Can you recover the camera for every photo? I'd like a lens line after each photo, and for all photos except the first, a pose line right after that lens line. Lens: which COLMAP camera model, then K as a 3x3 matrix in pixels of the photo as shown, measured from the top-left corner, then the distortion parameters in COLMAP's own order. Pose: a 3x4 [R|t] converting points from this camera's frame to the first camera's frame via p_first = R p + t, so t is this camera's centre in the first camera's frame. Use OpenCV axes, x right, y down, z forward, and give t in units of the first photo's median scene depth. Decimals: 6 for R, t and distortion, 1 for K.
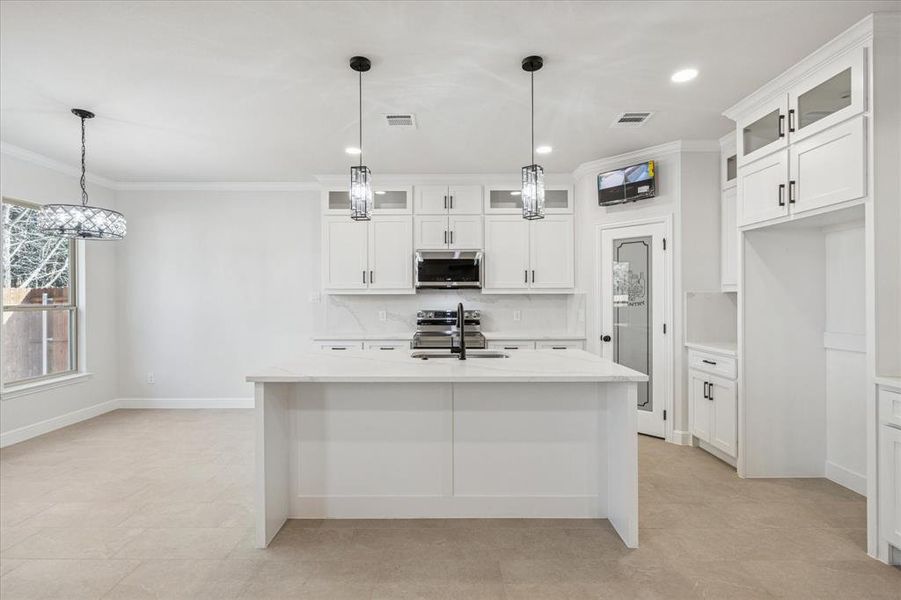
lens RADIAL K [[416.4, 0, 446.0], [0, 416.4, 301.1], [0, 0, 1]] dist [-0.000856, 0.000581]
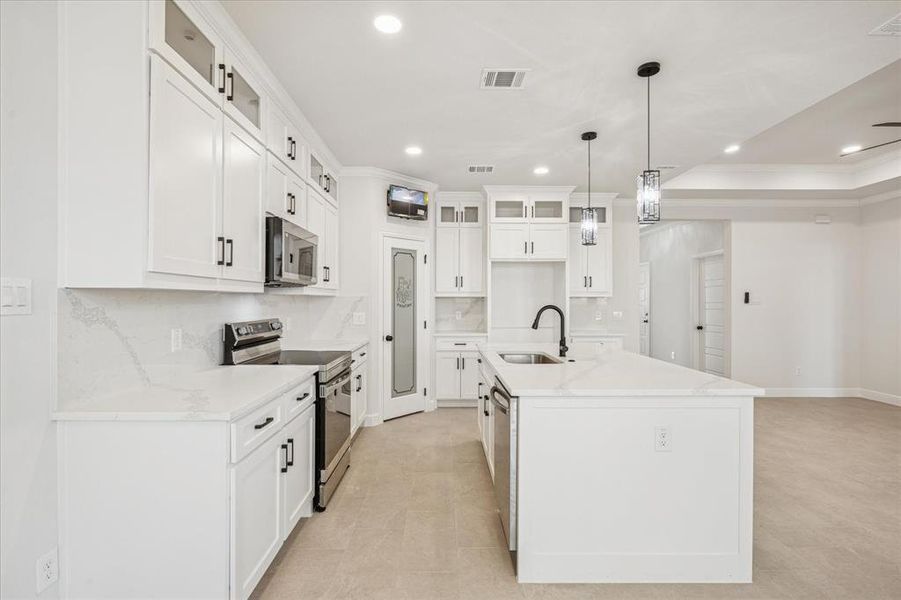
lens RADIAL K [[416.4, 0, 446.5], [0, 416.4, 297.4], [0, 0, 1]] dist [-0.000856, 0.000581]
pose [[-0.000319, 0.008913, 0.999960, -0.722170], [0.006389, 0.999940, -0.008910, -0.005179], [-0.999980, 0.006386, -0.000376, 0.884293]]
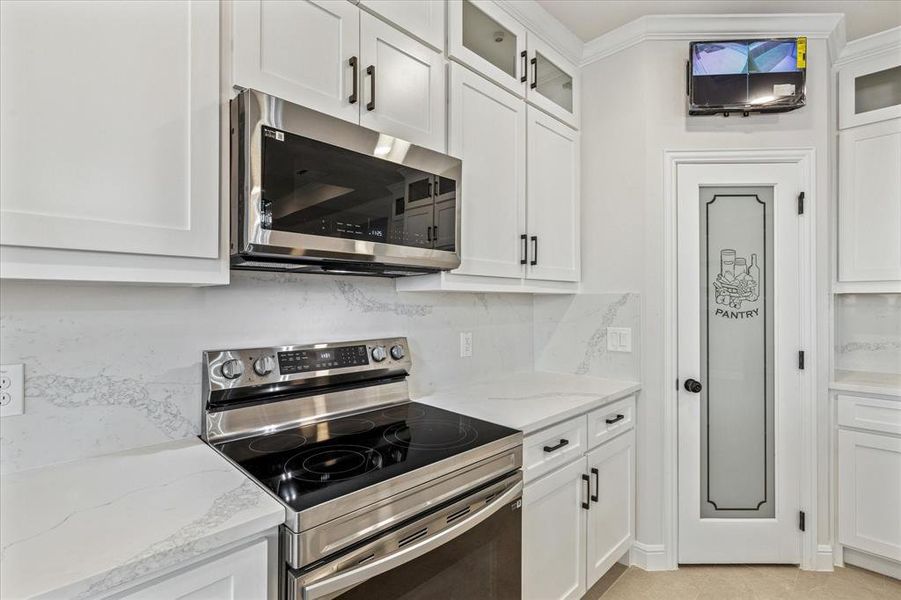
lens RADIAL K [[402.0, 0, 442.3], [0, 402.0, 300.1], [0, 0, 1]] dist [-0.001566, -0.001462]
pose [[0.728135, 0.003862, 0.685423, -0.158741], [0.002483, 0.999963, -0.008272, -0.007881], [-0.685429, 0.007725, 0.728098, 0.890450]]
